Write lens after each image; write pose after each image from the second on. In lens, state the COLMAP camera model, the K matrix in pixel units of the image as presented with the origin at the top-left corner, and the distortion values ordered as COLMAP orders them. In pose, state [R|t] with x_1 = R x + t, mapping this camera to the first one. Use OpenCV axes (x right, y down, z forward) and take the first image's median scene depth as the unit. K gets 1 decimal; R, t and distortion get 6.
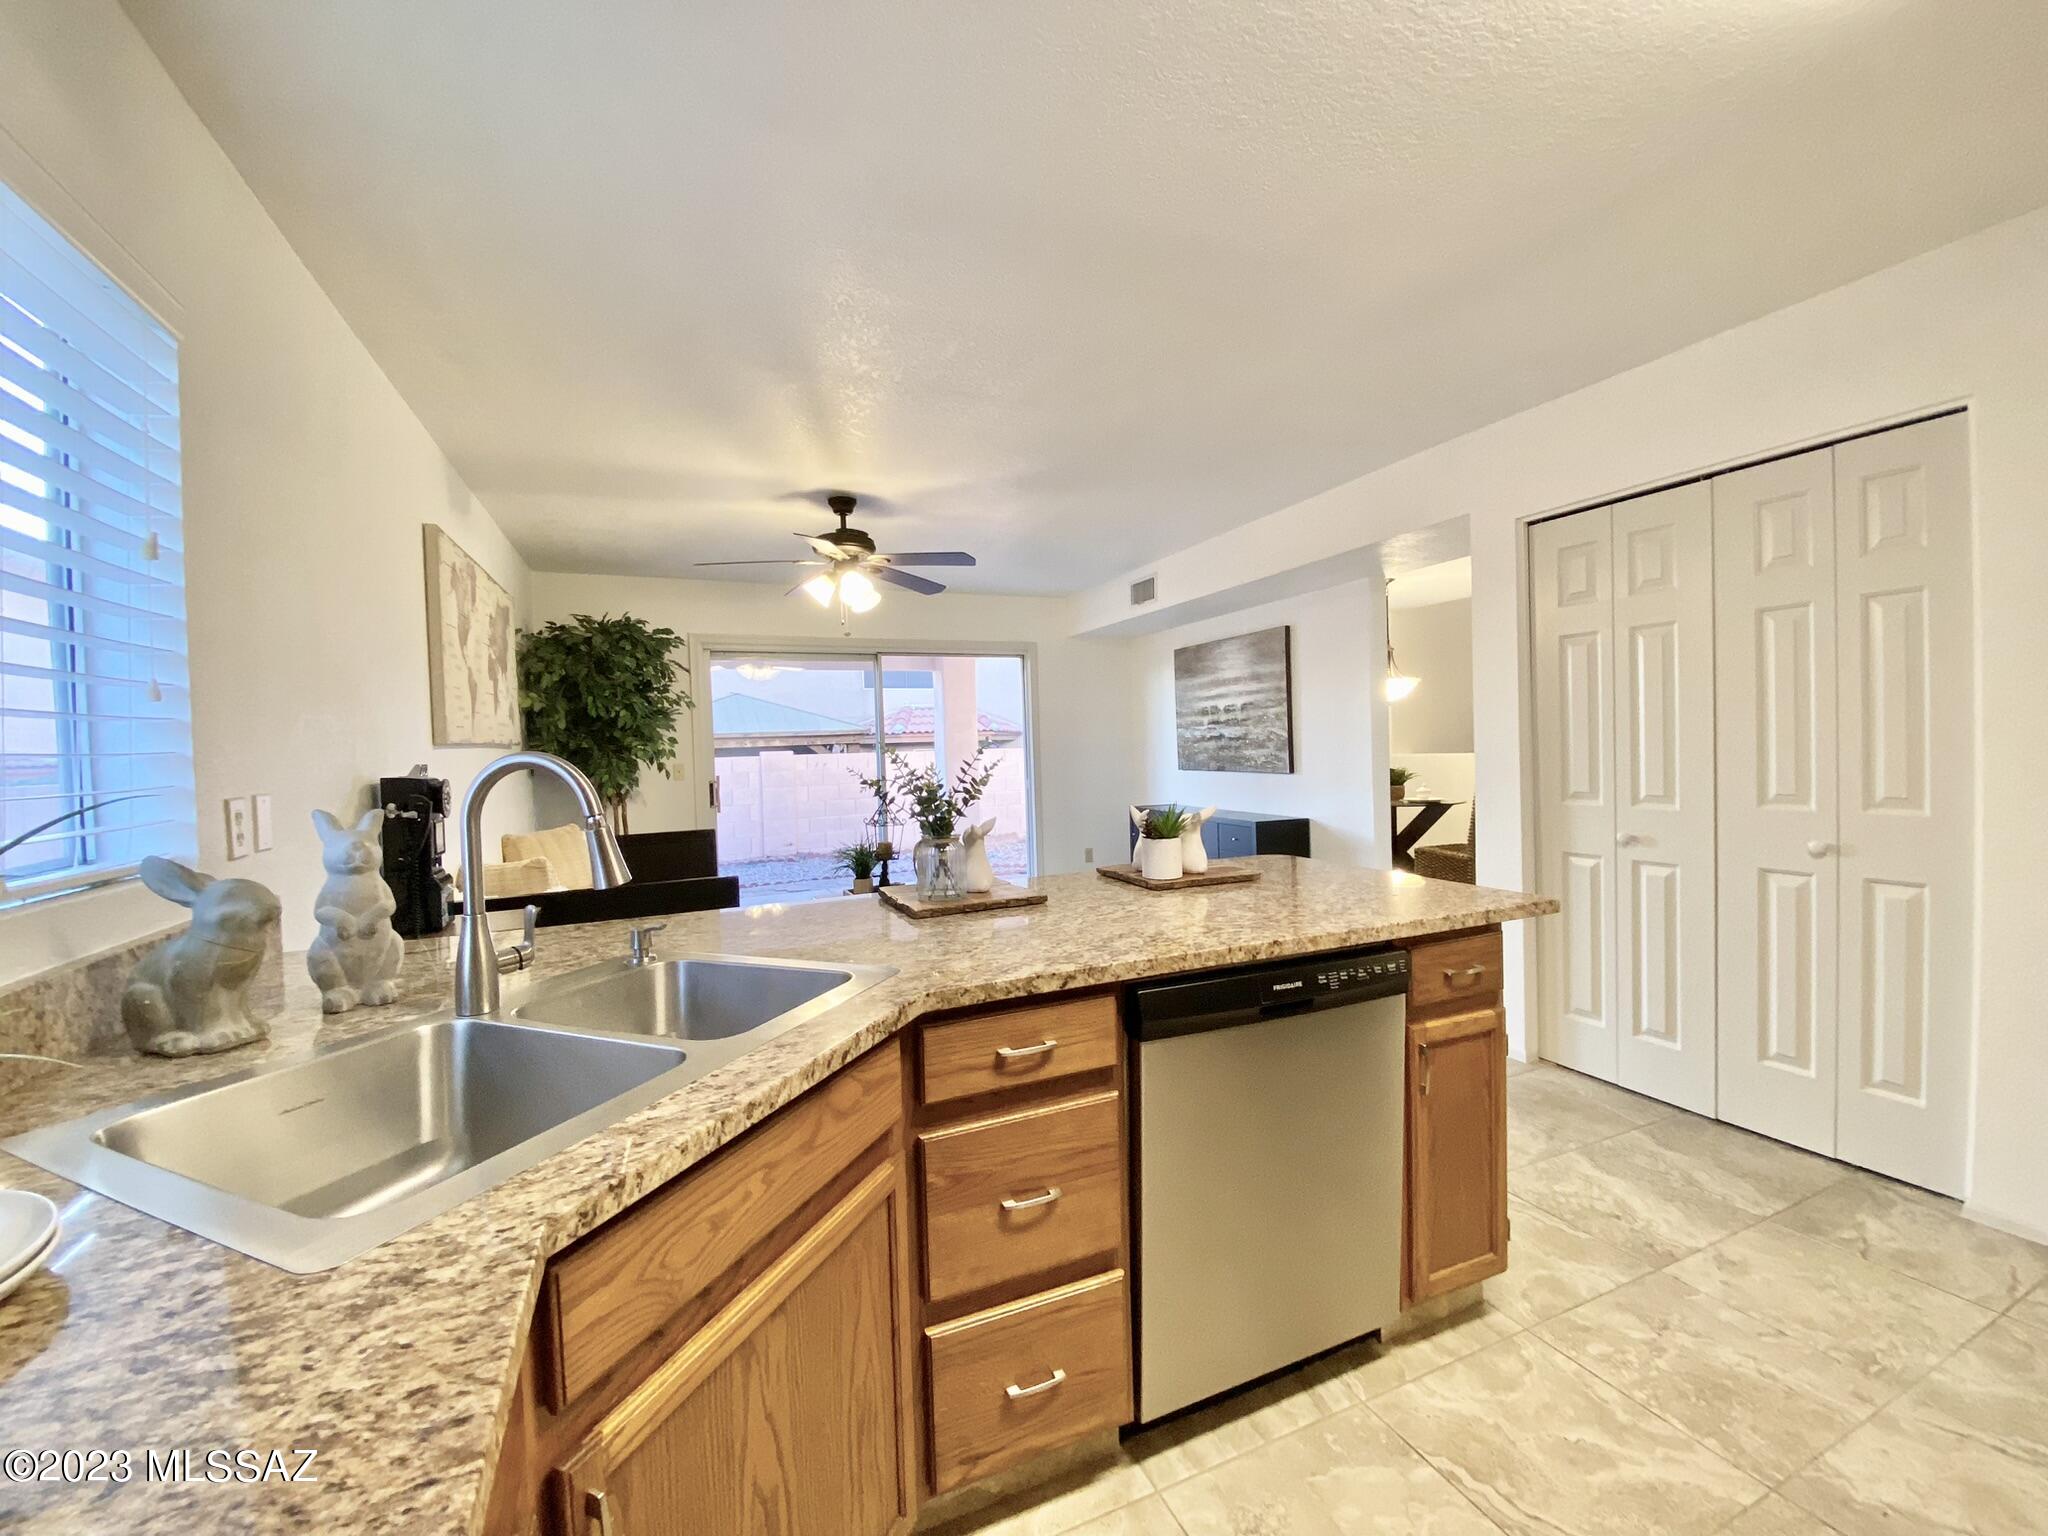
lens RADIAL K [[841.8, 0, 1029.9], [0, 841.8, 767.2], [0, 0, 1]] dist [-0.002573, -0.000189]
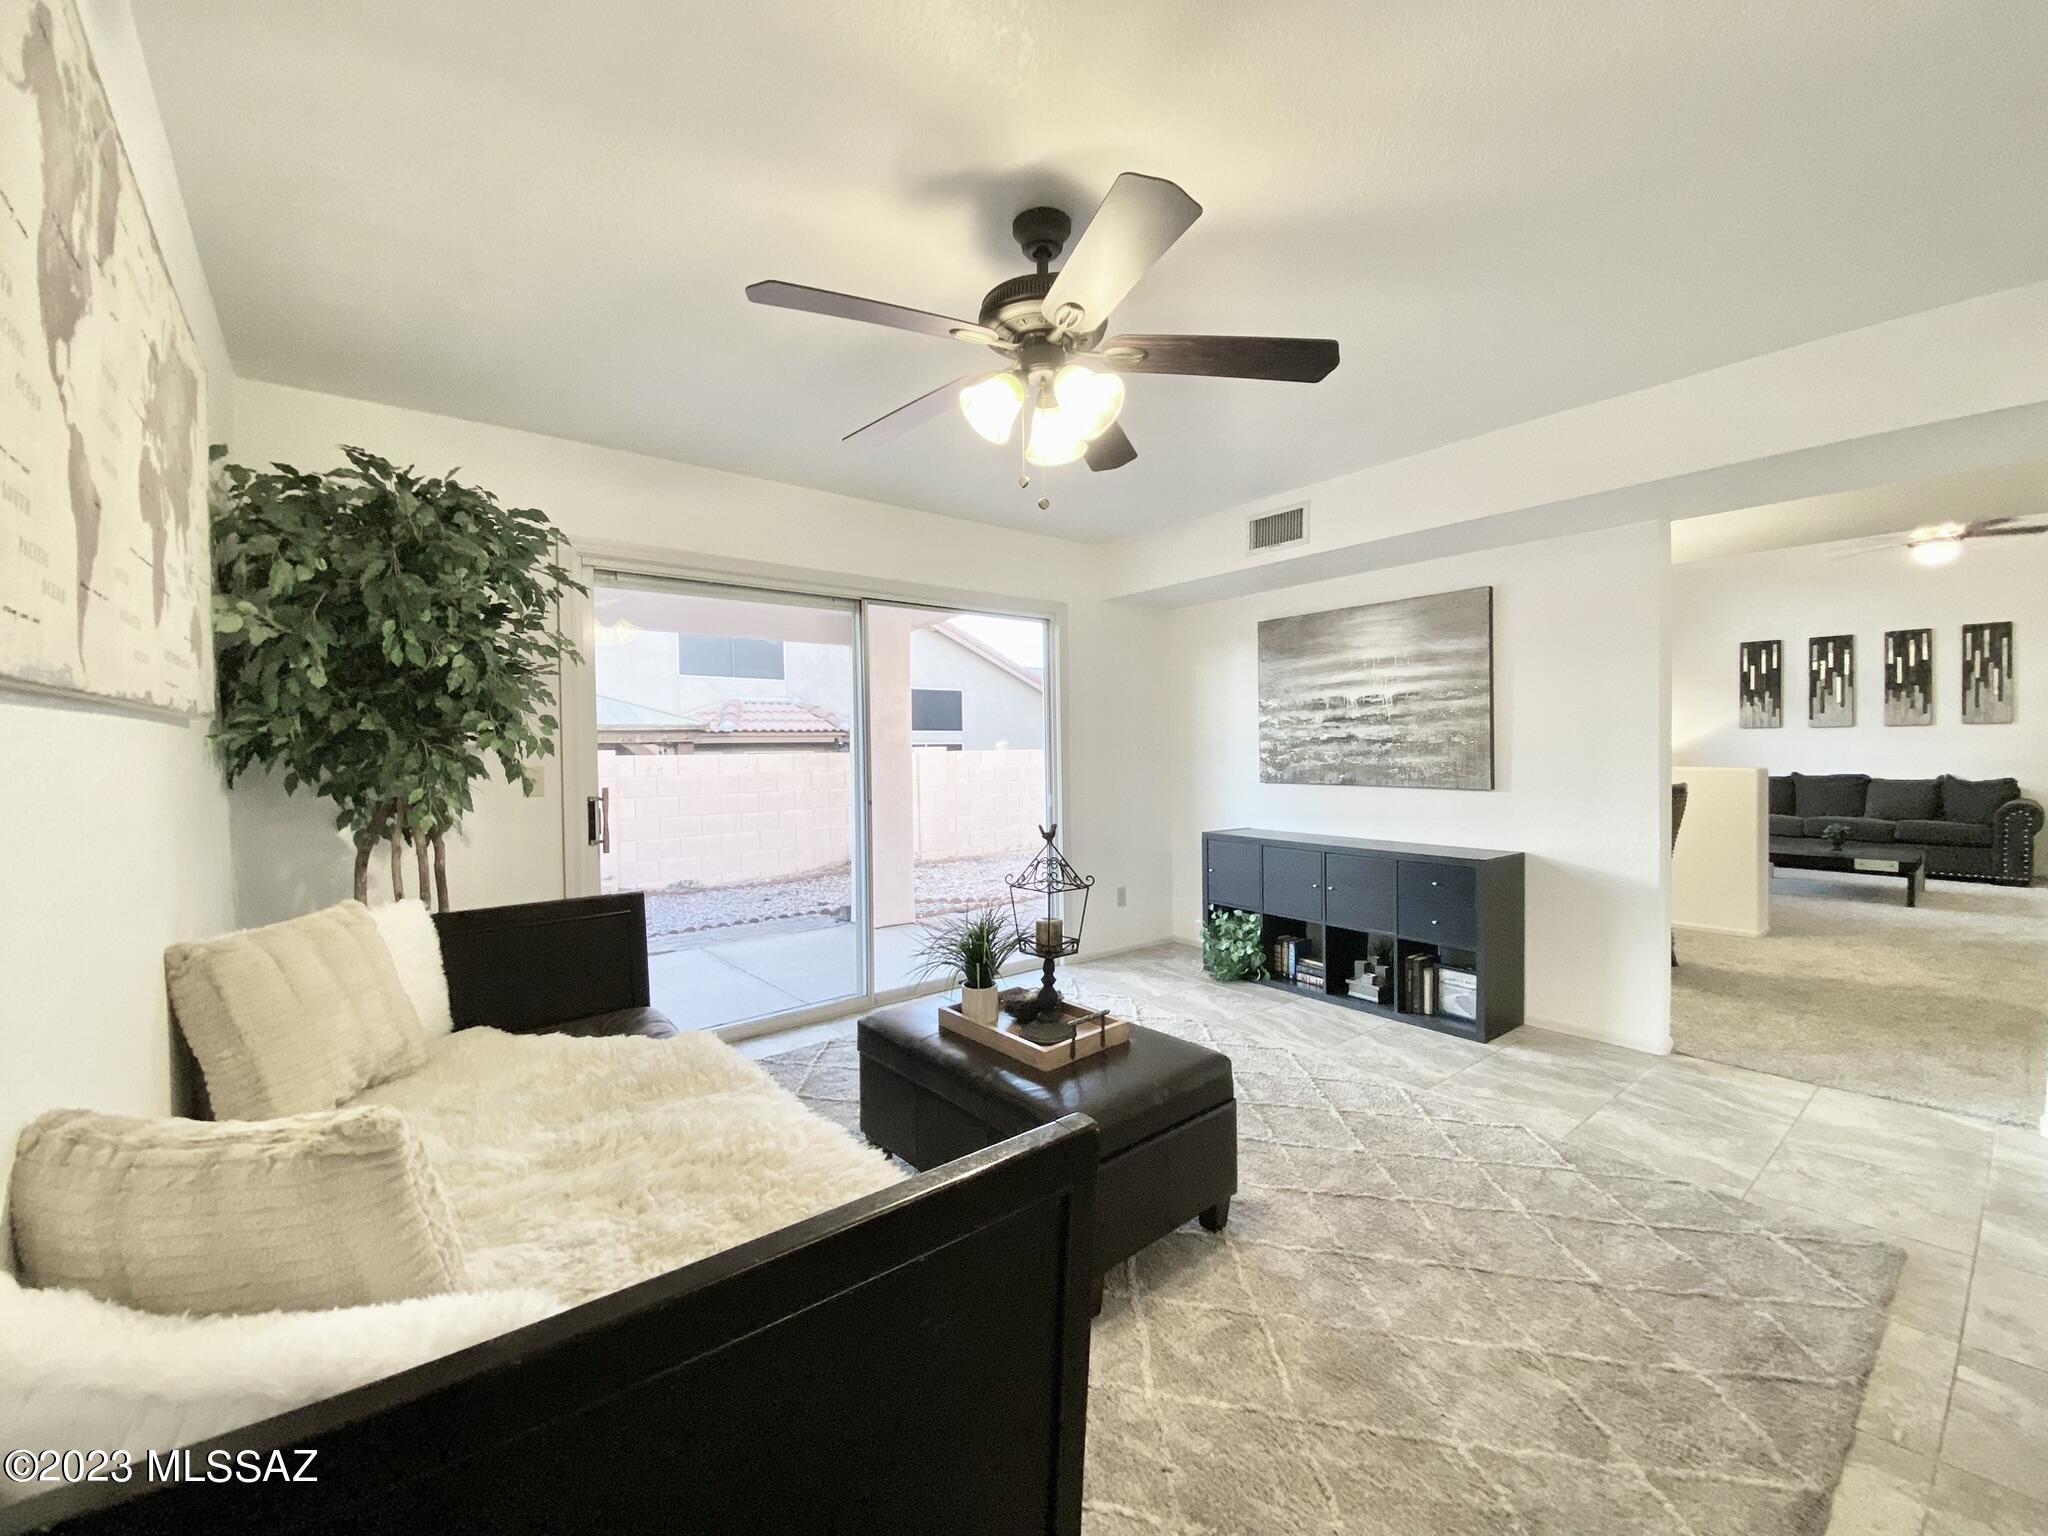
lens RADIAL K [[850.2, 0, 1036.7], [0, 850.2, 773.9], [0, 0, 1]] dist [-0.015534, -0.000360]
pose [[0.963695, 0.009341, 0.266842, -0.249462], [-0.008362, 0.999953, -0.004806, 0.000533], [-0.266874, 0.002401, 0.963728, 0.376745]]
